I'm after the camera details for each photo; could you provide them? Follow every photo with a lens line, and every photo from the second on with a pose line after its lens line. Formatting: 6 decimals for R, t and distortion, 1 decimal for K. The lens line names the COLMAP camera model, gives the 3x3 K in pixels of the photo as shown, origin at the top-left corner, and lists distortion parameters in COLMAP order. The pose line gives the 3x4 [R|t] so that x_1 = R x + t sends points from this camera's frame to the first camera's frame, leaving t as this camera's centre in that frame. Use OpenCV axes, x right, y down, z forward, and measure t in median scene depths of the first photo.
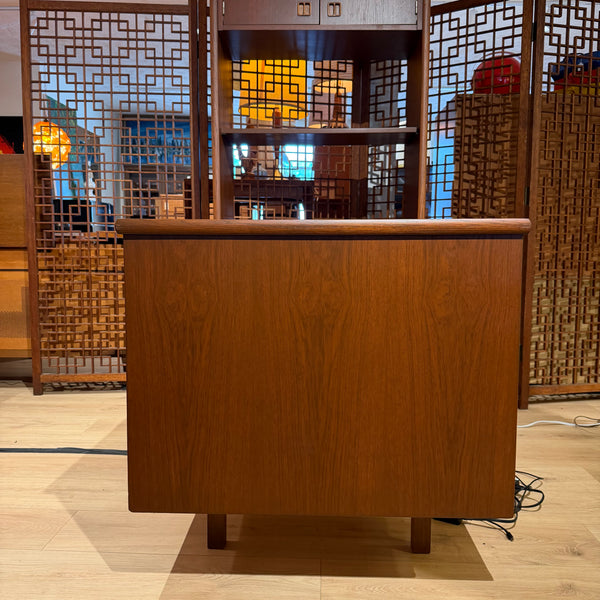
lens RADIAL K [[564.1, 0, 300.0], [0, 564.1, 300.0], [0, 0, 1]] dist [0.086689, -0.165992]
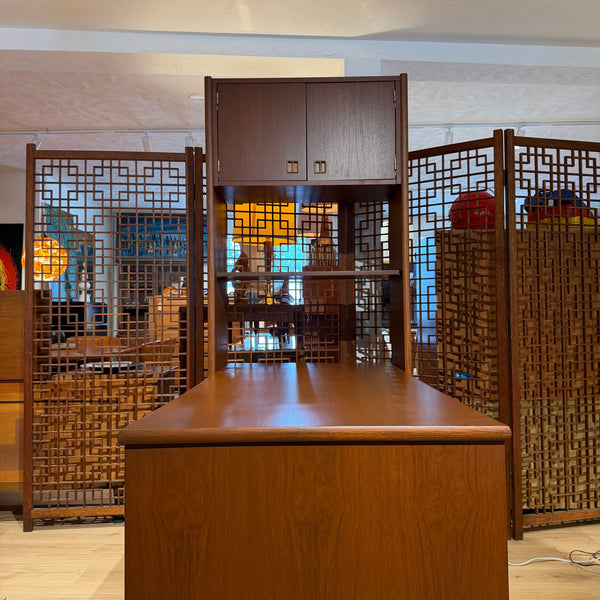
lens RADIAL K [[556.3, 0, 300.0], [0, 556.3, 300.0], [0, 0, 1]] dist [0.159775, -0.336013]
pose [[0.999728, -0.014730, 0.018093, -0.001771], [0.016892, 0.991904, -0.125863, -0.103684], [-0.016092, 0.126134, 0.991883, -0.029041]]
